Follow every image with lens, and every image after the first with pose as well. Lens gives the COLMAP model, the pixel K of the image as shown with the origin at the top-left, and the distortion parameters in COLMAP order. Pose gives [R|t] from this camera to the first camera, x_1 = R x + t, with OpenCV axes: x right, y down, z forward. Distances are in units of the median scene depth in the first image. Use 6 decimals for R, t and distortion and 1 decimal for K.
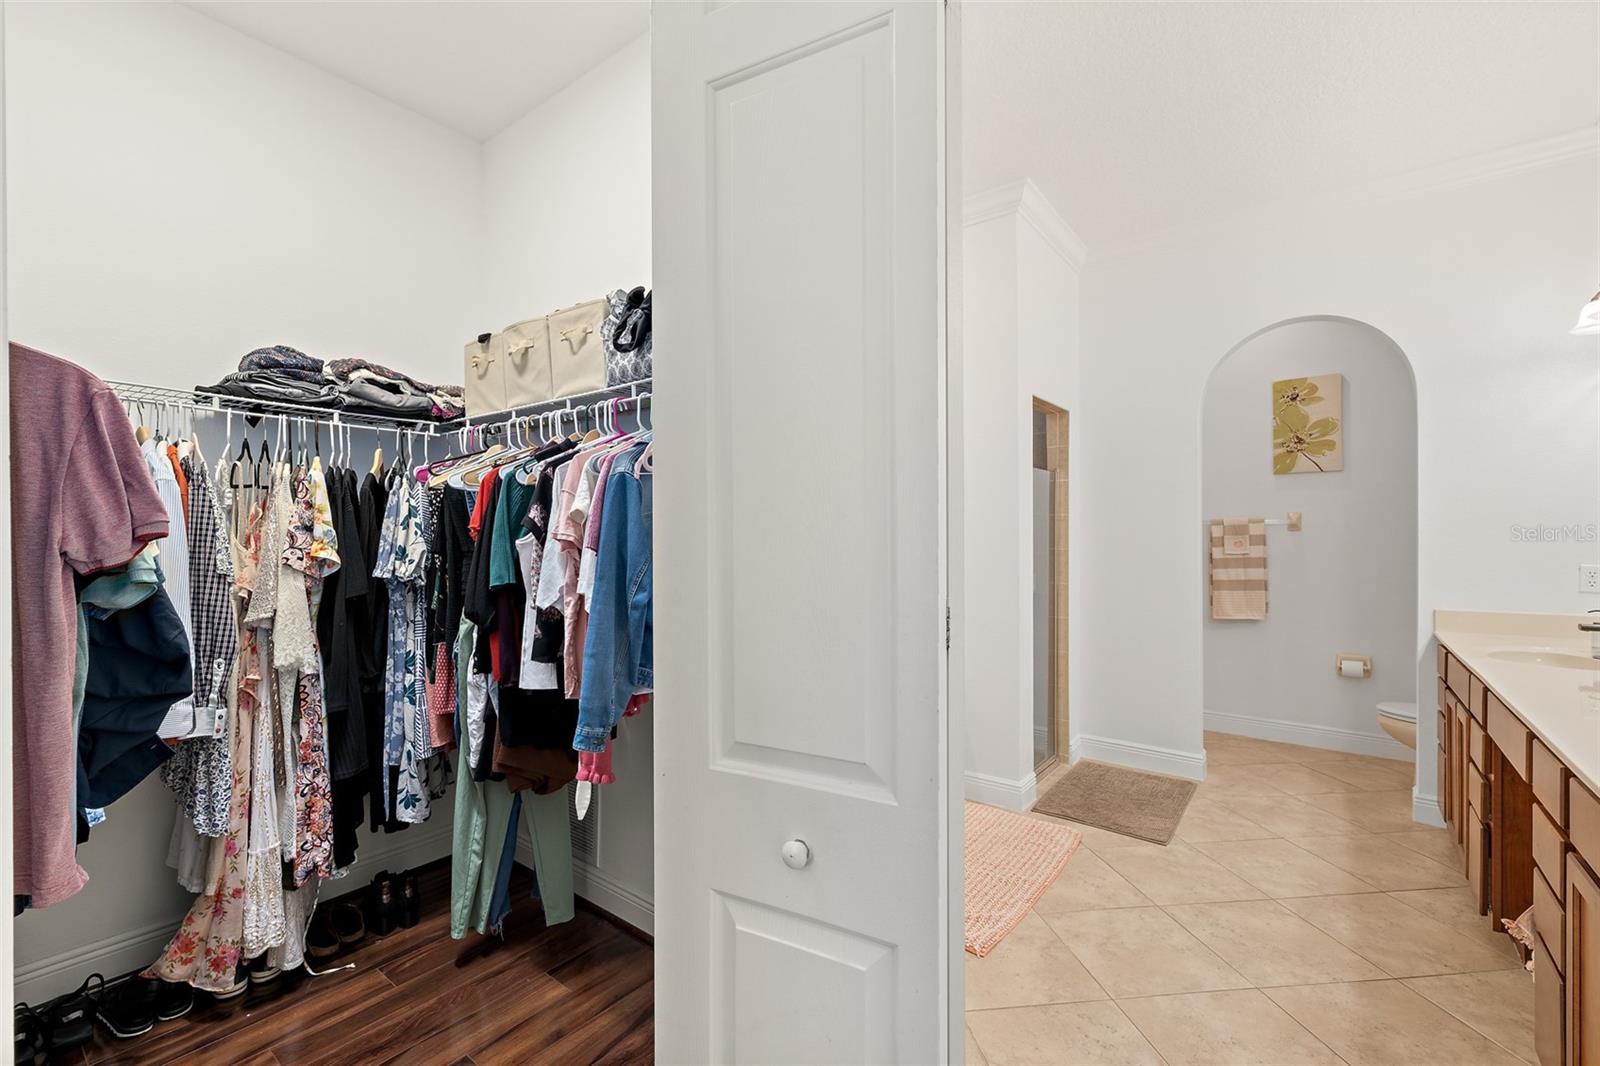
lens RADIAL K [[693.6, 0, 800.4], [0, 693.6, 527.4], [0, 0, 1]] dist [0.001315, -0.000168]
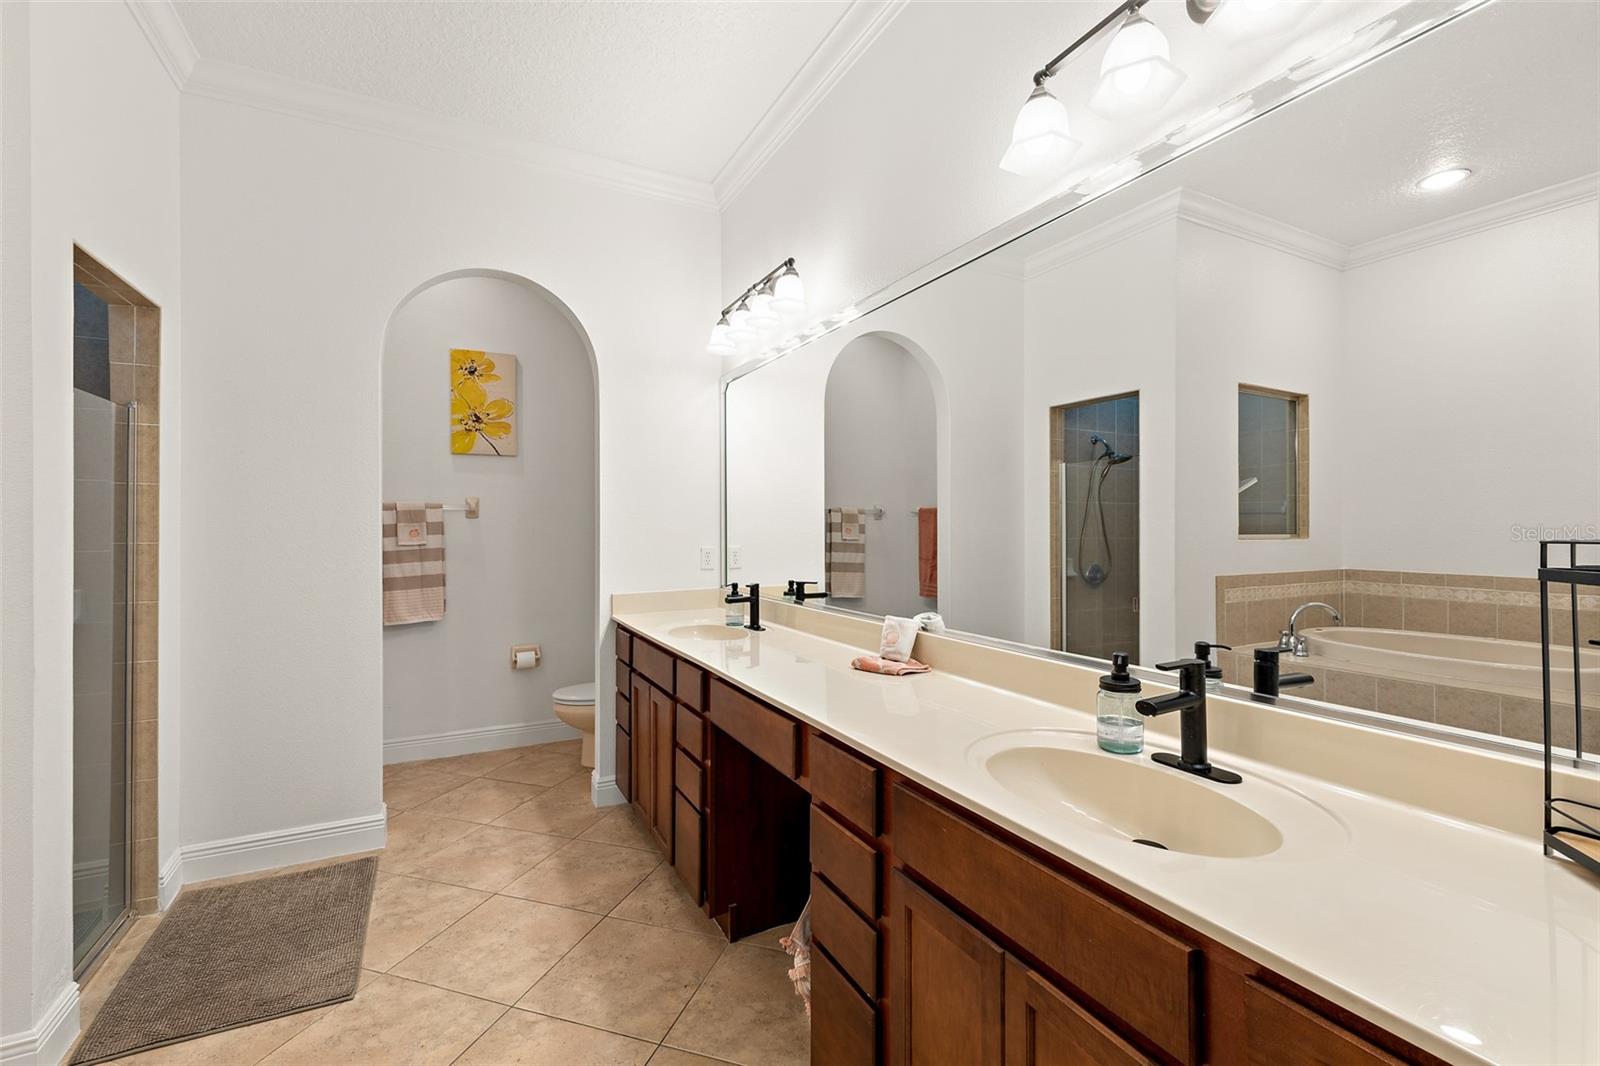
lens RADIAL K [[693.6, 0, 800.4], [0, 693.6, 527.4], [0, 0, 1]] dist [0.001315, -0.000168]
pose [[0.431488, -0.000189, 0.902119, 0.093902], [-0.009018, 0.999949, 0.004523, 0.011111], [-0.902074, -0.010087, 0.431464, 0.264287]]
